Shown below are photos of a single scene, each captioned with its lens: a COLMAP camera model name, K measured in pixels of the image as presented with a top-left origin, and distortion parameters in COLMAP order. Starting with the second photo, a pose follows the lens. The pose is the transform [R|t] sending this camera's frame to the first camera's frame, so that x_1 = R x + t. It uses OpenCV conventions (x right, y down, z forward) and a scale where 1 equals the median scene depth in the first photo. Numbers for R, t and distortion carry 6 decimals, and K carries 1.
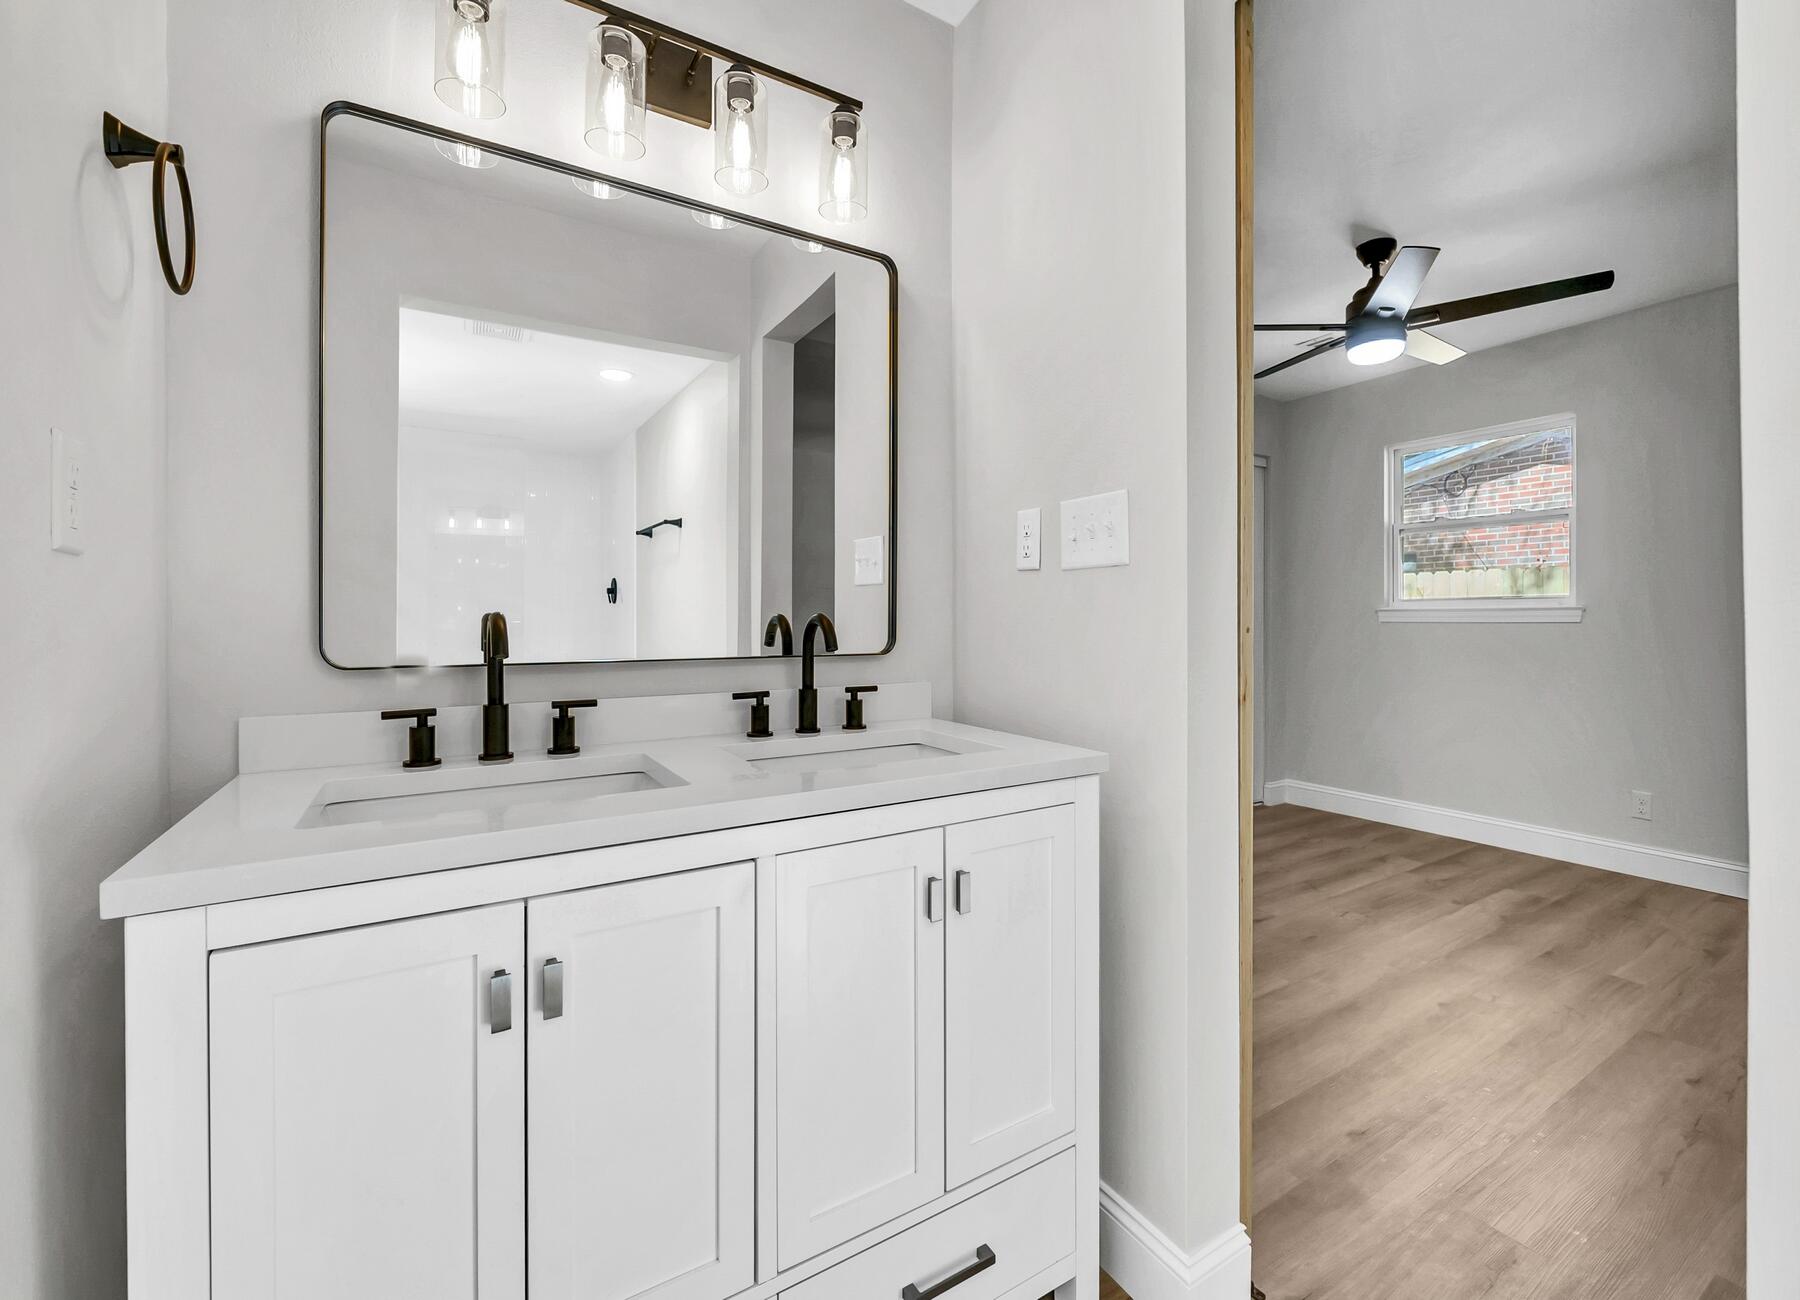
lens RADIAL K [[749.4, 0, 894.8], [0, 749.4, 646.7], [0, 0, 1]] dist [-0.000977, -0.000500]
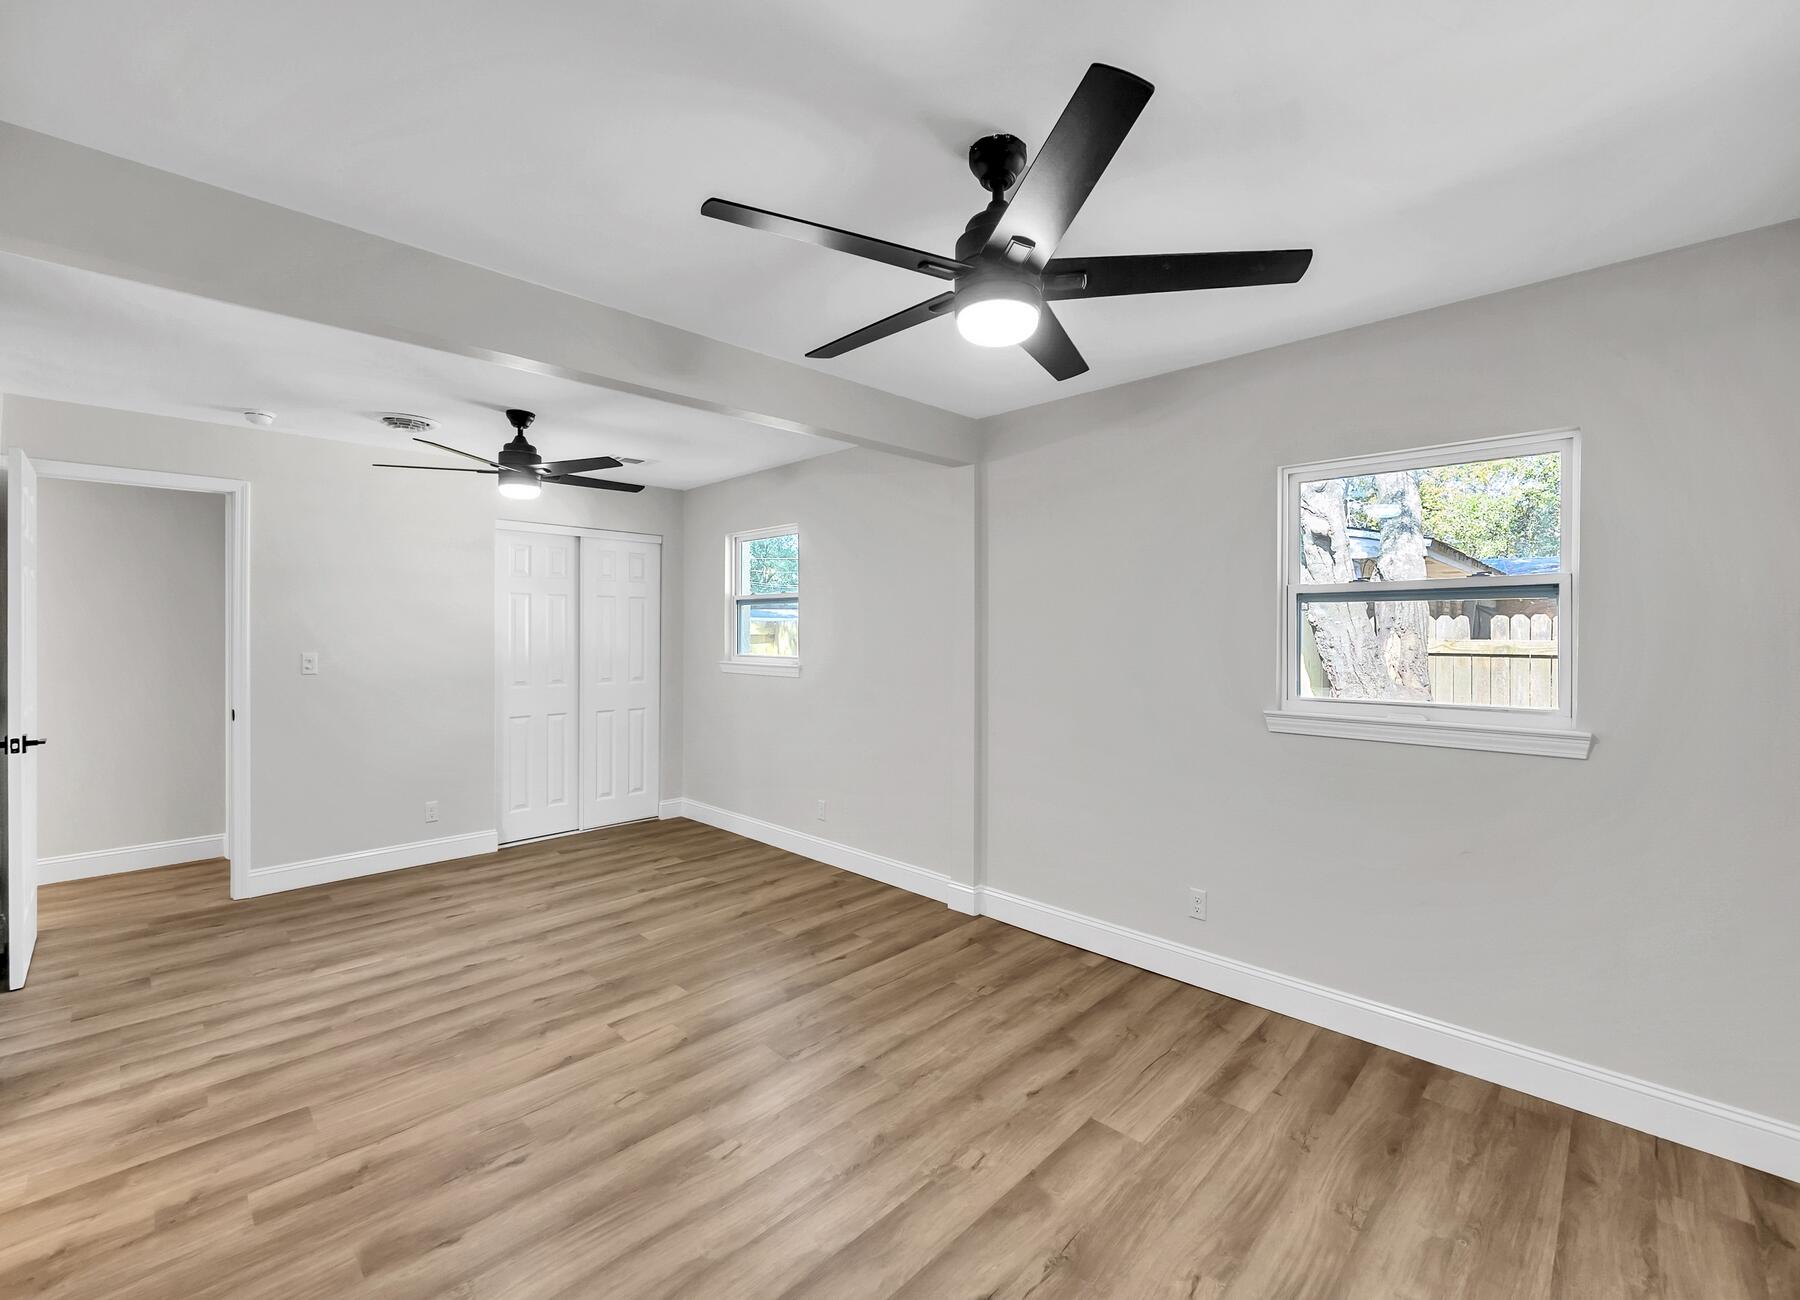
lens RADIAL K [[763.5, 0, 910.6], [0, 763.5, 631.1], [0, 0, 1]] dist [-0.001419, 0.000102]
pose [[0.966677, 0.008808, 0.255847, 0.923500], [-0.002069, 0.999644, -0.026596, -0.099691], [-0.255990, 0.025180, 0.966351, -0.508344]]
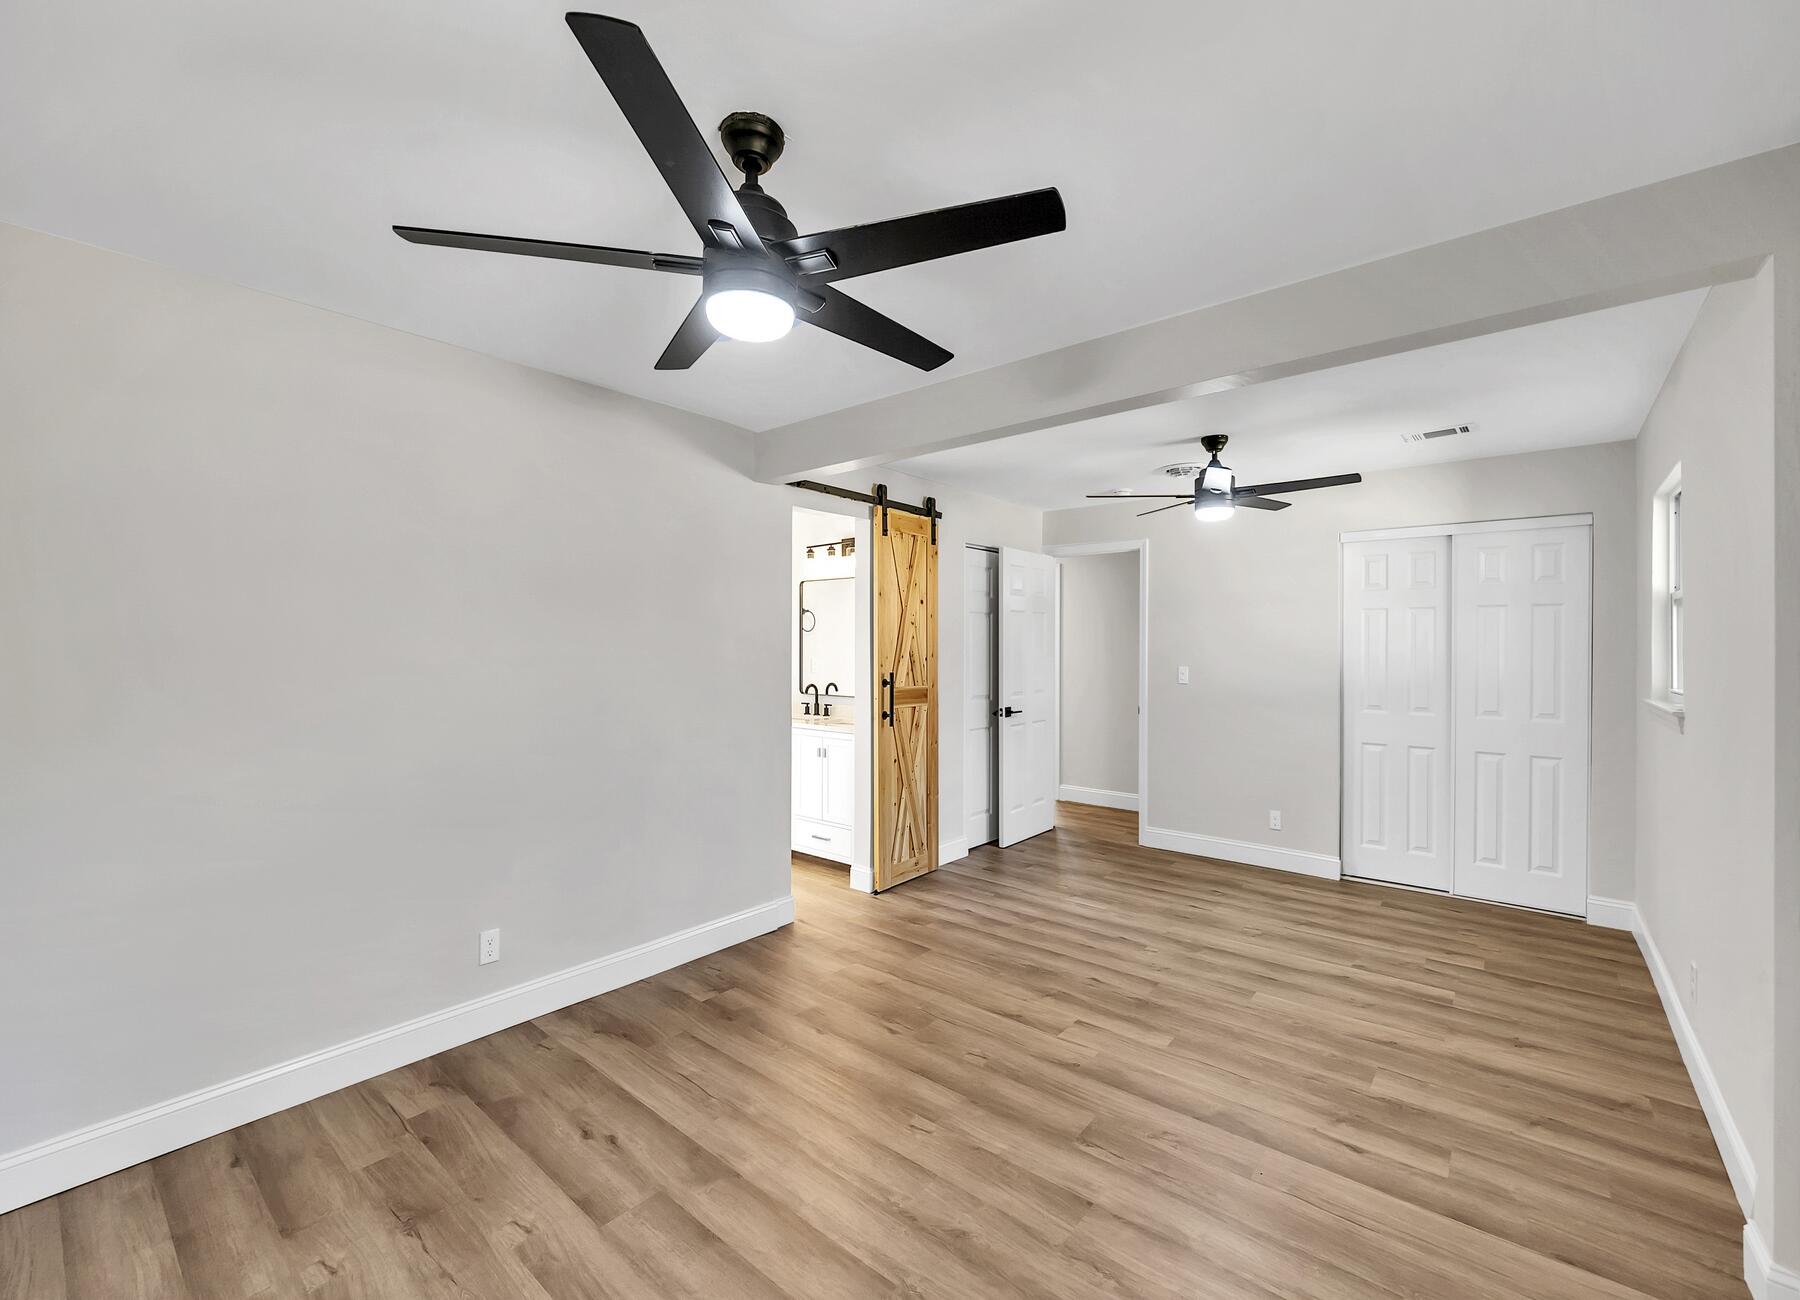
lens RADIAL K [[749.4, 0, 894.8], [0, 749.4, 646.7], [0, 0, 1]] dist [-0.000977, -0.000500]
pose [[0.327995, 0.008032, -0.944645, 1.680547], [-0.030216, 0.999541, -0.001993, -0.117955], [0.944196, 0.029197, 0.328087, -0.033146]]
